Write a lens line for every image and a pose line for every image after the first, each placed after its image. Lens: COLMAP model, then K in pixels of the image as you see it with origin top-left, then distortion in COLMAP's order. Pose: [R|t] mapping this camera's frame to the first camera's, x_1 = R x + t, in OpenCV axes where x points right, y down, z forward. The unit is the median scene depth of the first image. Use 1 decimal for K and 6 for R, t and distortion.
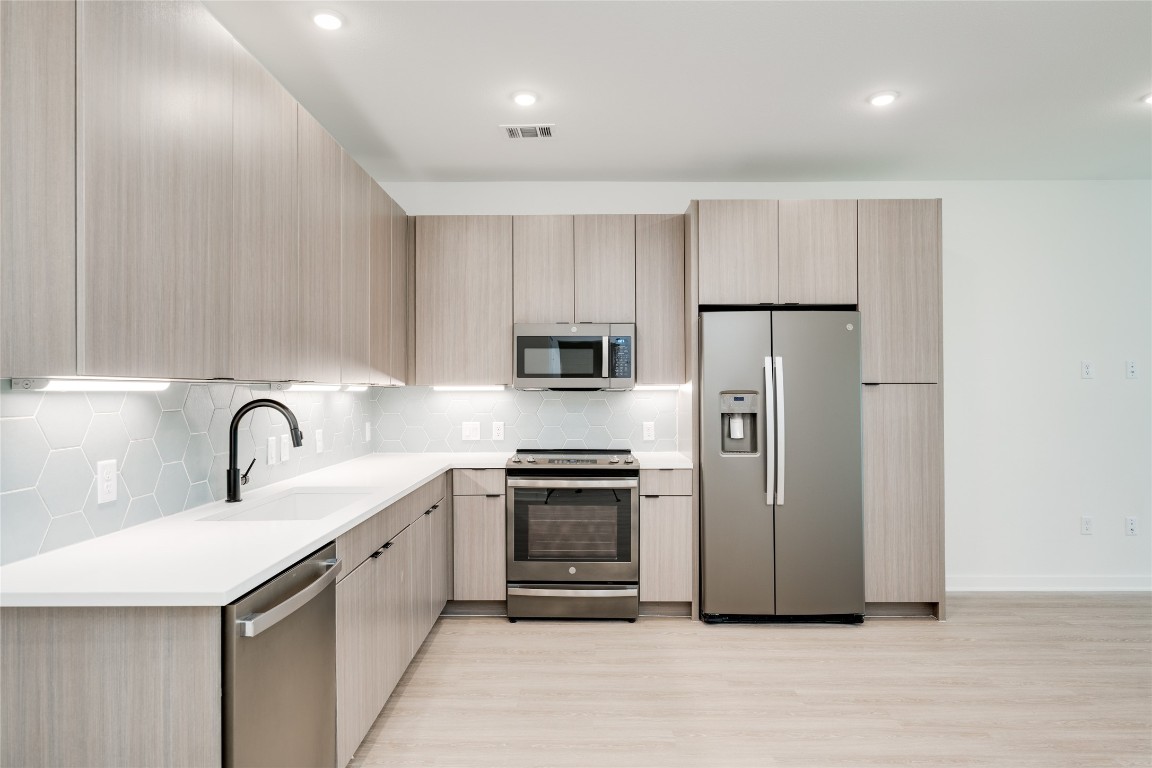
lens RADIAL K [[658.6, 0, 573.6], [0, 658.6, 390.1], [0, 0, 1]] dist [-0.000715, -0.000006]
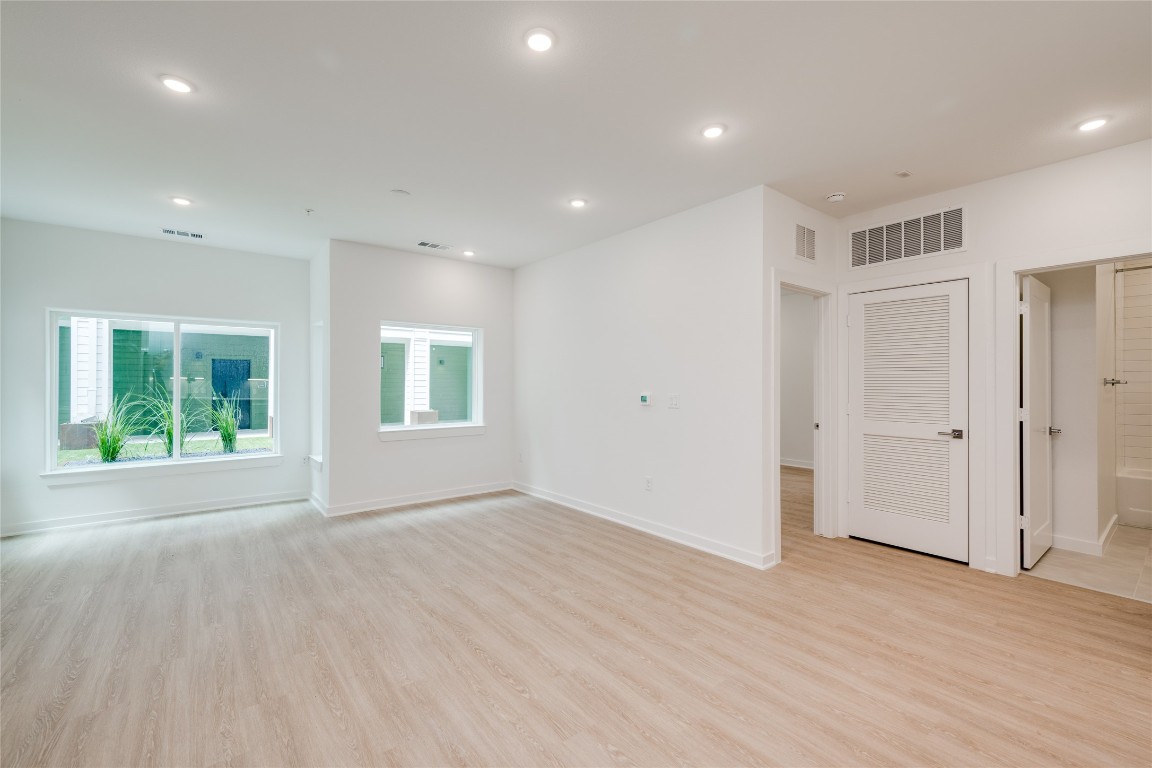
lens RADIAL K [[488.9, 0, 581.8], [0, 488.9, 382.7], [0, 0, 1]] dist [0.000473, -0.000035]
pose [[-0.630586, 0.002611, 0.776115, -0.053197], [-0.001250, 0.999990, -0.004379, 0.004524], [-0.776118, -0.003732, -0.630576, 0.824508]]
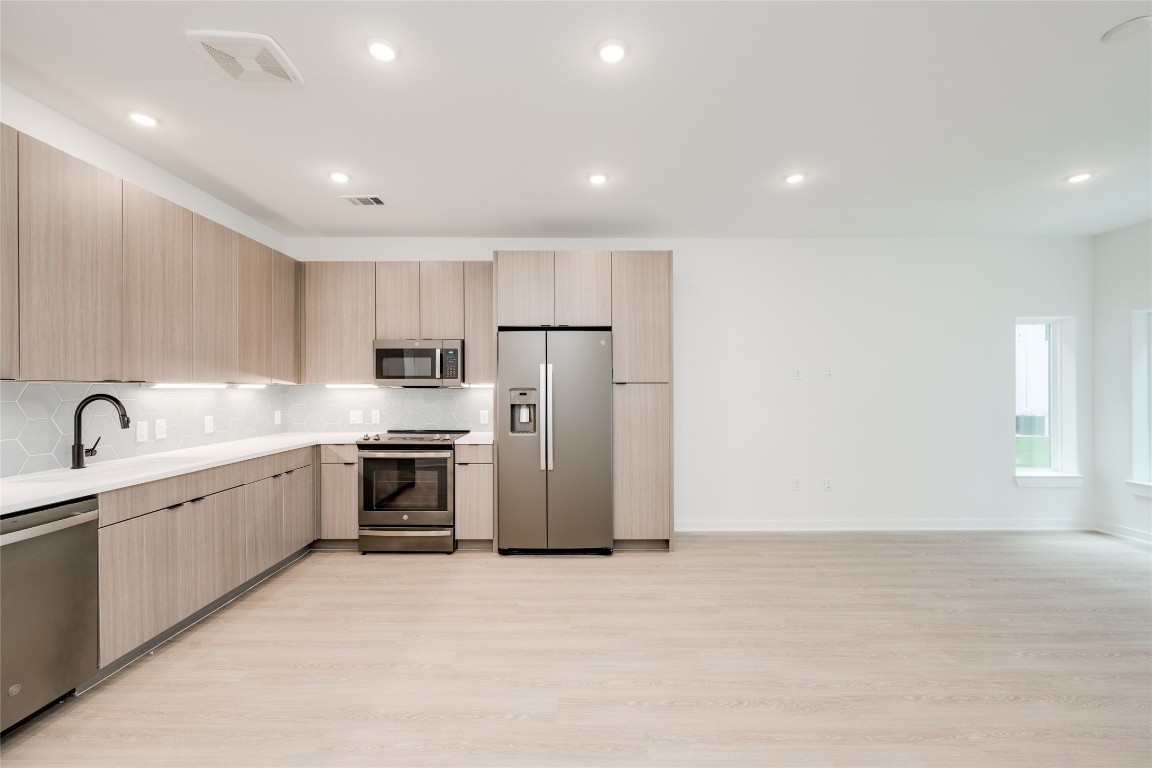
lens RADIAL K [[471.6, 0, 574.0], [0, 471.6, 390.0], [0, 0, 1]] dist [-0.000857, -0.000105]
pose [[0.999940, 0.000626, 0.010968, 0.341438], [-0.000688, 0.999984, 0.005669, -0.000849], [-0.010964, -0.005676, 0.999924, 0.001748]]
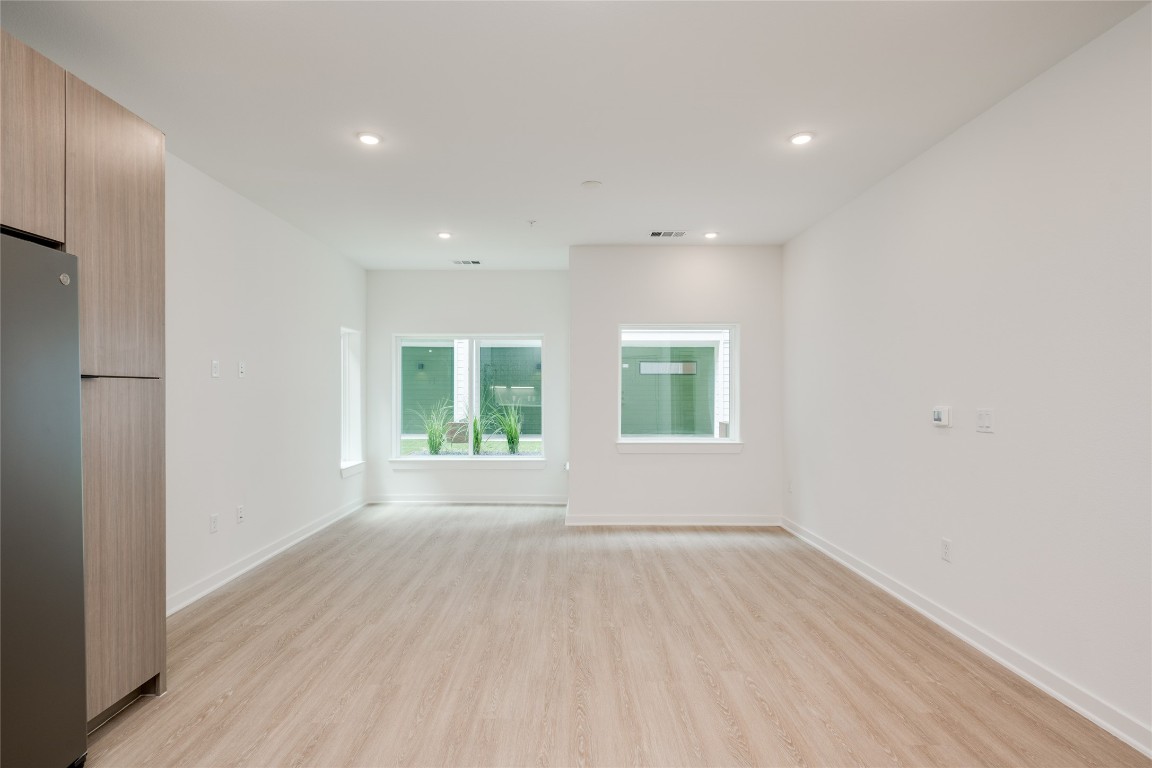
lens RADIAL K [[548.7, 0, 565.1], [0, 548.7, 389.1], [0, 0, 1]] dist [0.001179, -0.000048]
pose [[-0.004040, 0.005513, 0.999977, -0.072414], [-0.002957, 0.999980, -0.005525, 0.004097], [-0.999987, -0.002979, -0.004023, 0.544841]]
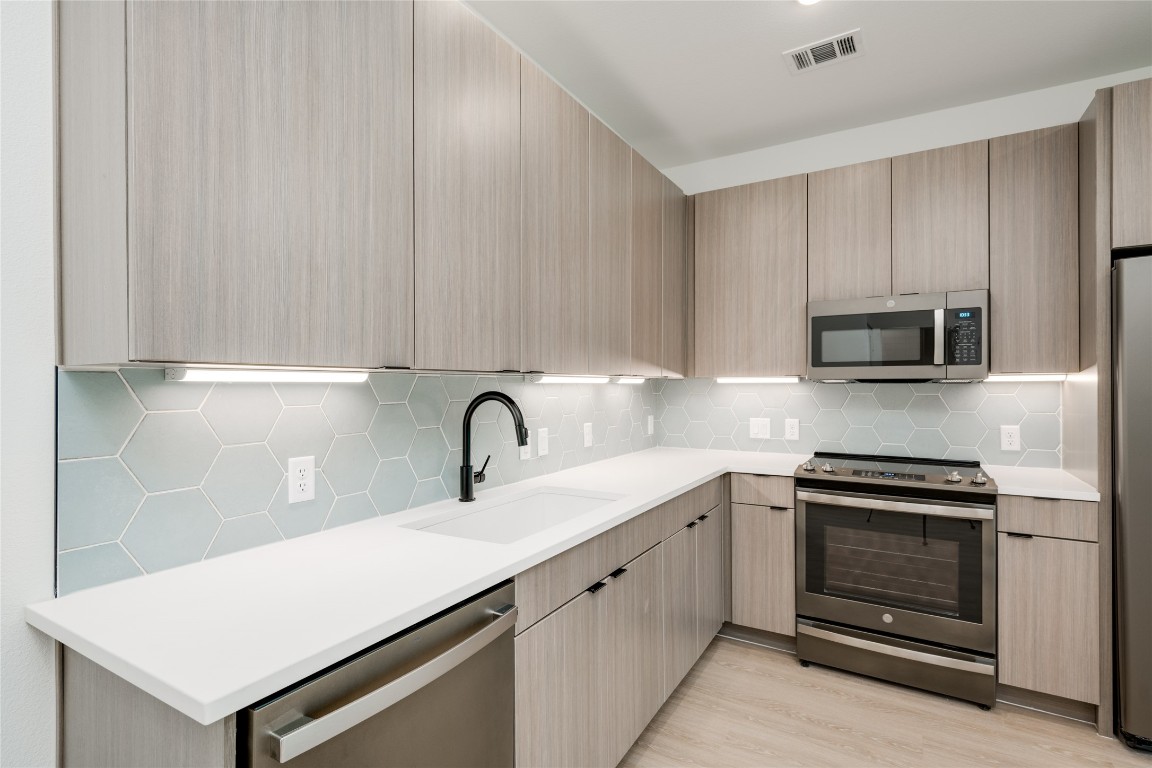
lens RADIAL K [[553.0, 0, 579.0], [0, 553.0, 385.6], [0, 0, 1]] dist [0.002572, 0.000651]
pose [[0.863295, 0.000032, -0.504700, 0.013279], [0.001522, 0.999995, 0.002666, 0.002246], [0.504698, -0.003069, 0.863291, 0.266781]]
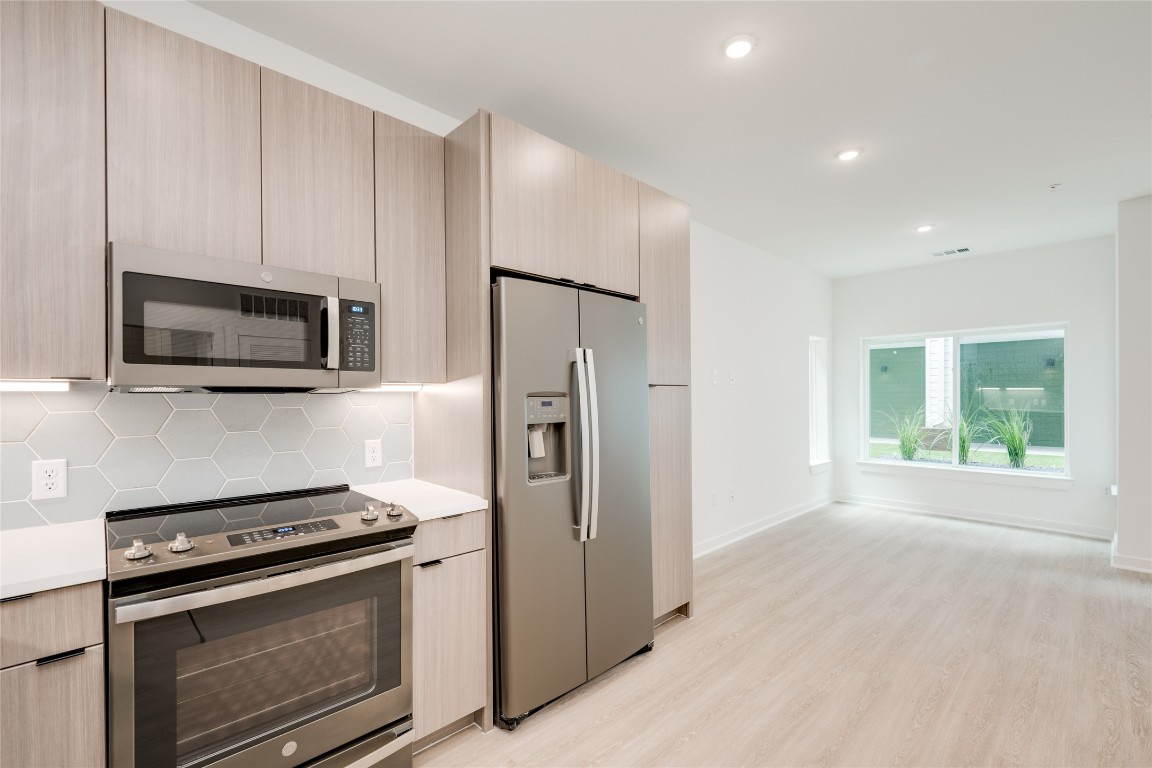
lens RADIAL K [[499.0, 0, 576.0], [0, 499.0, 398.0], [0, 0, 1]] dist [-0.001881, 0.000249]
pose [[0.716728, -0.005115, 0.697334, -0.108062], [0.002307, 0.999985, 0.004963, 0.004468], [-0.697349, -0.001948, 0.716729, 0.571388]]
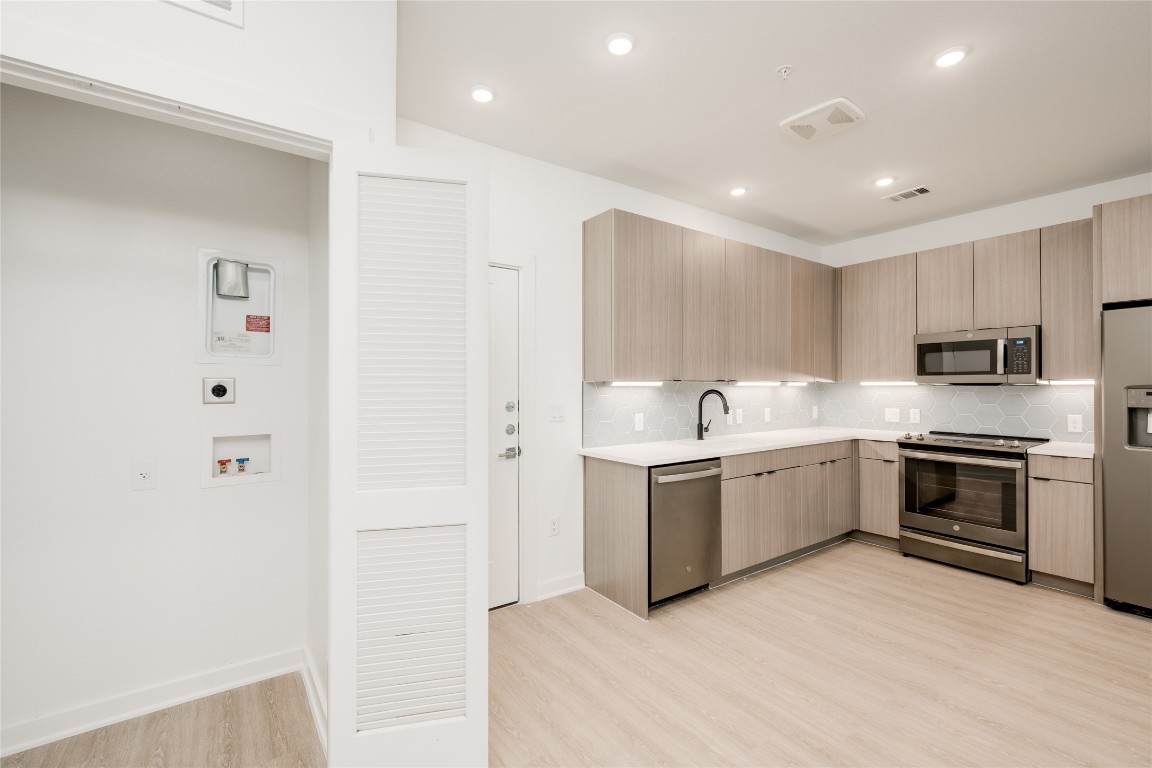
lens RADIAL K [[498.4, 0, 576.0], [0, 498.4, 384.0], [0, 0, 1]] dist [-0.001243, -0.000018]
pose [[0.585269, -0.002371, -0.810836, 0.343721], [0.001530, 0.999997, -0.001820, -0.001152], [0.810838, -0.000176, 0.585271, -0.148048]]
